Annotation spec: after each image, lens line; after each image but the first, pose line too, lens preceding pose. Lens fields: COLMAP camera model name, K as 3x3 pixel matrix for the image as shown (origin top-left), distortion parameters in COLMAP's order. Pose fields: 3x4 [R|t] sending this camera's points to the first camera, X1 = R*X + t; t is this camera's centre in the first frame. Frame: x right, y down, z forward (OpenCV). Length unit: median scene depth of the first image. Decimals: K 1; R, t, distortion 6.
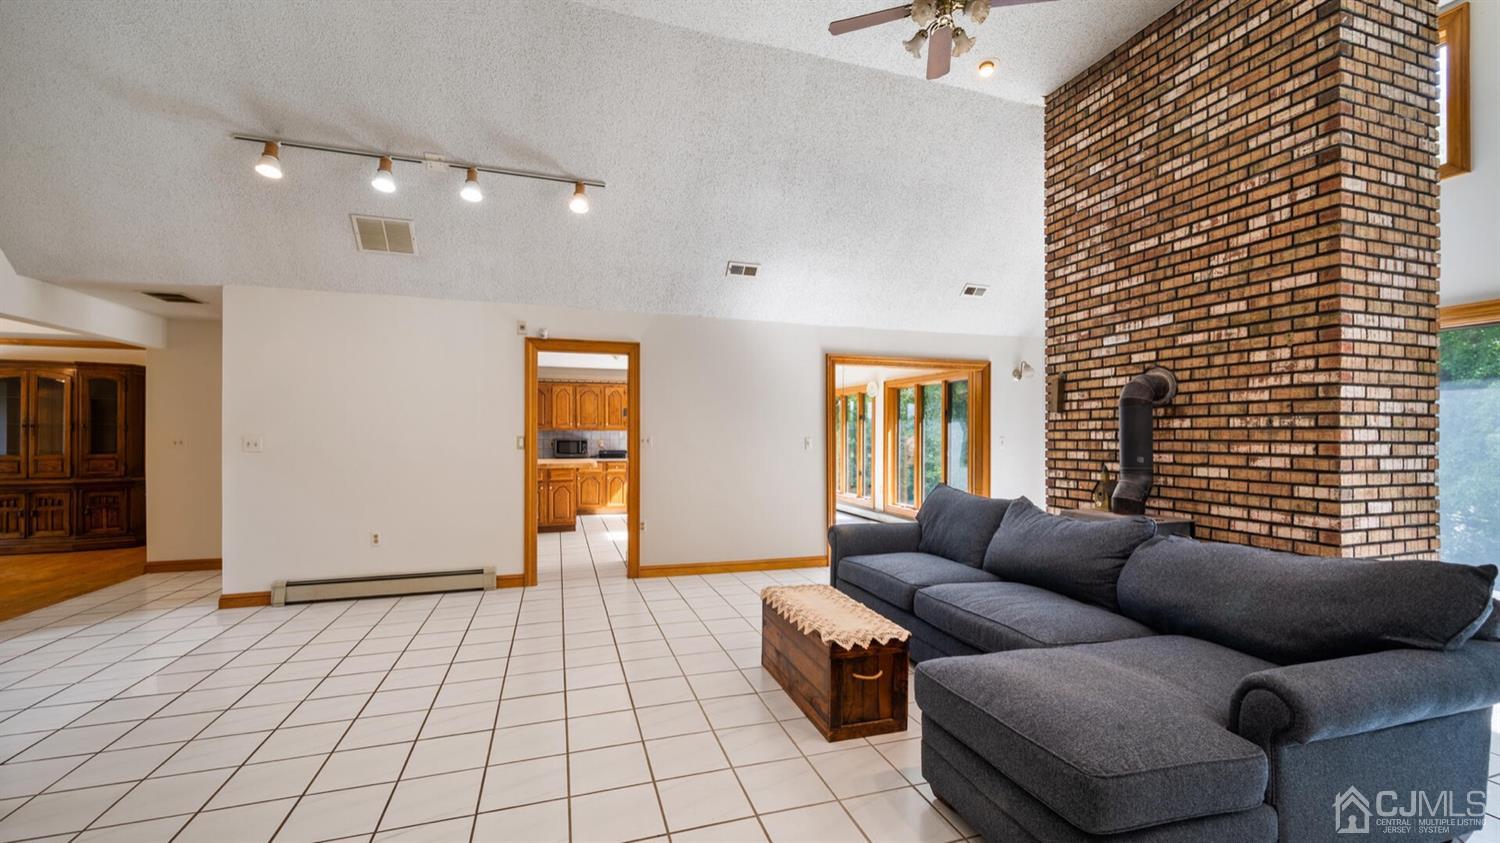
lens RADIAL K [[597.8, 0, 752.1], [0, 597.8, 435.5], [0, 0, 1]] dist [0.000203, 0.000044]
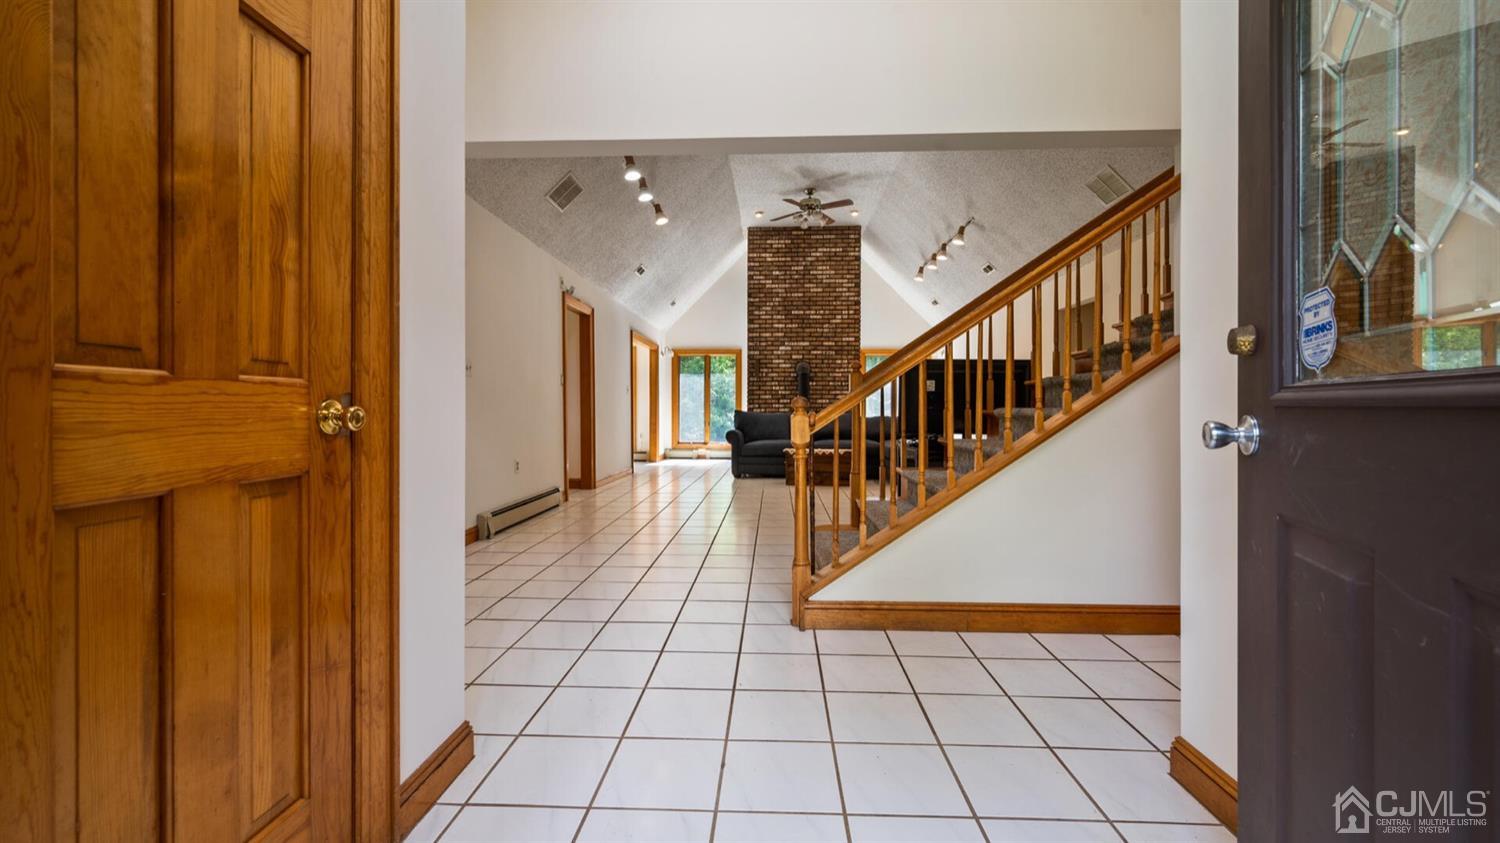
lens RADIAL K [[602.8, 0, 750.3], [0, 602.8, 418.4], [0, 0, 1]] dist [-0.000534, -0.000026]
pose [[0.348509, -0.015310, 0.937180, -1.720130], [0.000210, 0.999868, 0.016256, 0.083233], [-0.937305, -0.005469, 0.348466, 0.286382]]
